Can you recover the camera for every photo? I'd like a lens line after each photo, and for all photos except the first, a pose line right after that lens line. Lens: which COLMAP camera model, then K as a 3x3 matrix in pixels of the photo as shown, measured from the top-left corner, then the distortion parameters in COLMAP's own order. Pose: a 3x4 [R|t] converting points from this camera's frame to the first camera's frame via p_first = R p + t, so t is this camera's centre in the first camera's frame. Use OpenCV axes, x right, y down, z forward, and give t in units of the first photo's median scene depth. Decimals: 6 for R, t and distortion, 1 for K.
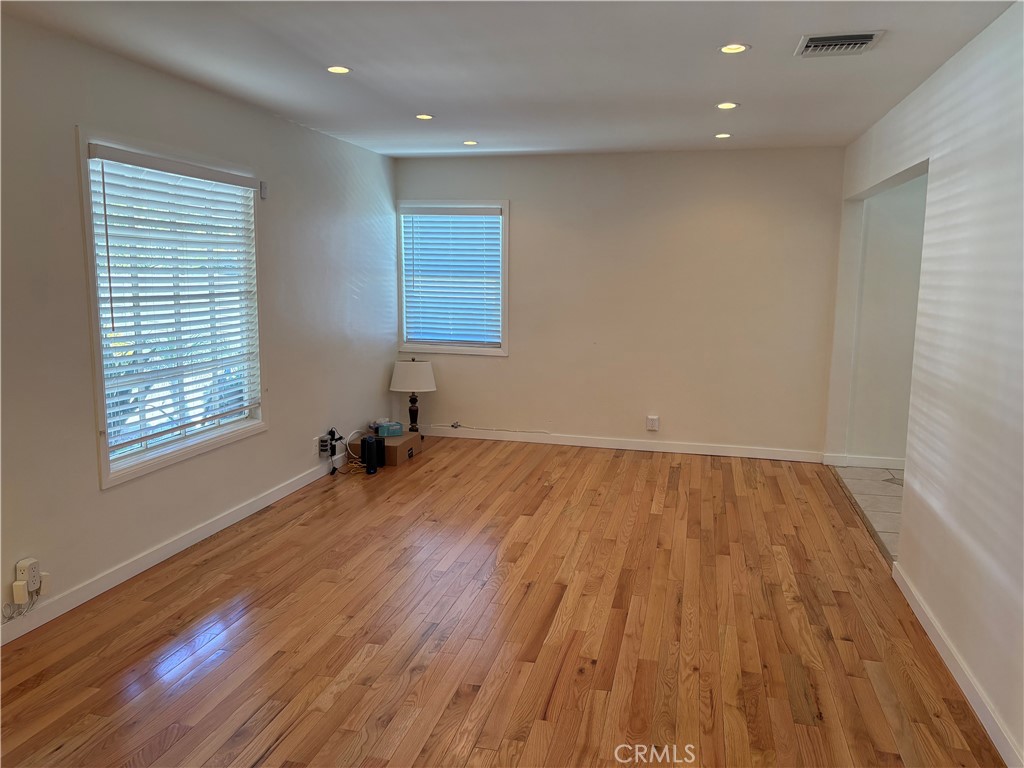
lens RADIAL K [[776.0, 0, 512.9], [0, 776.0, 369.6], [0, 0, 1]] dist [0.036658, -0.040036]
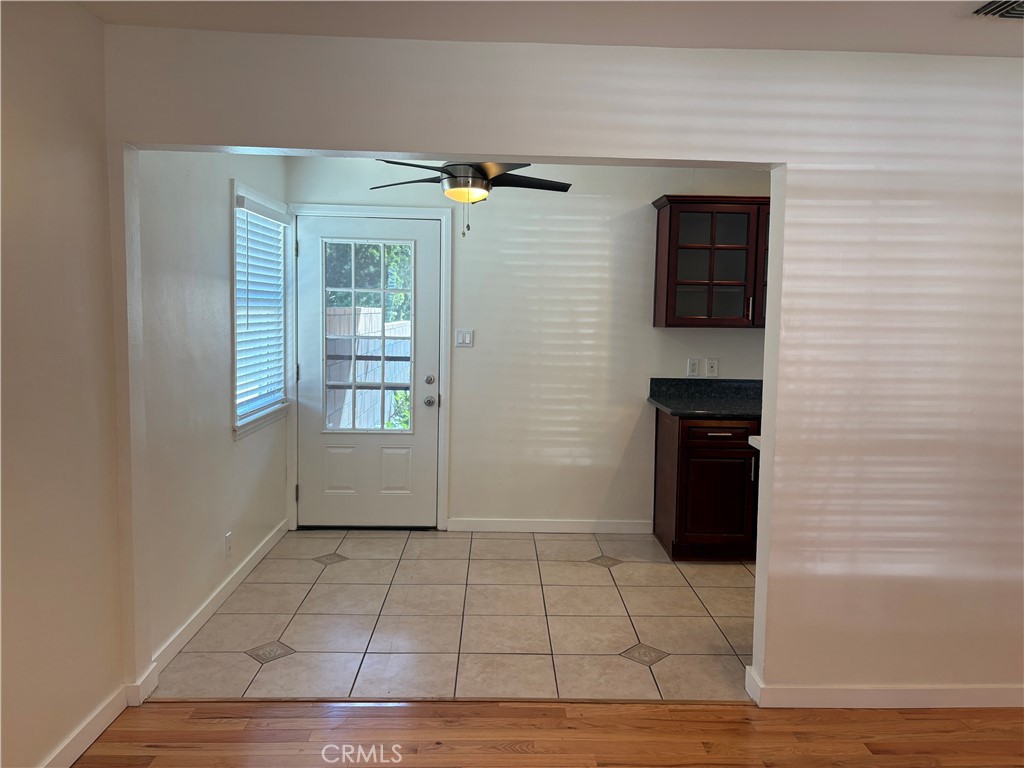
lens RADIAL K [[776.0, 0, 513.2], [0, 776.0, 378.0], [0, 0, 1]] dist [0.036658, -0.040036]
pose [[-0.254364, -0.106052, 0.961276, -0.141883], [0.108173, 0.984612, 0.137250, -0.168107], [-0.961040, 0.138896, -0.238978, 1.253938]]
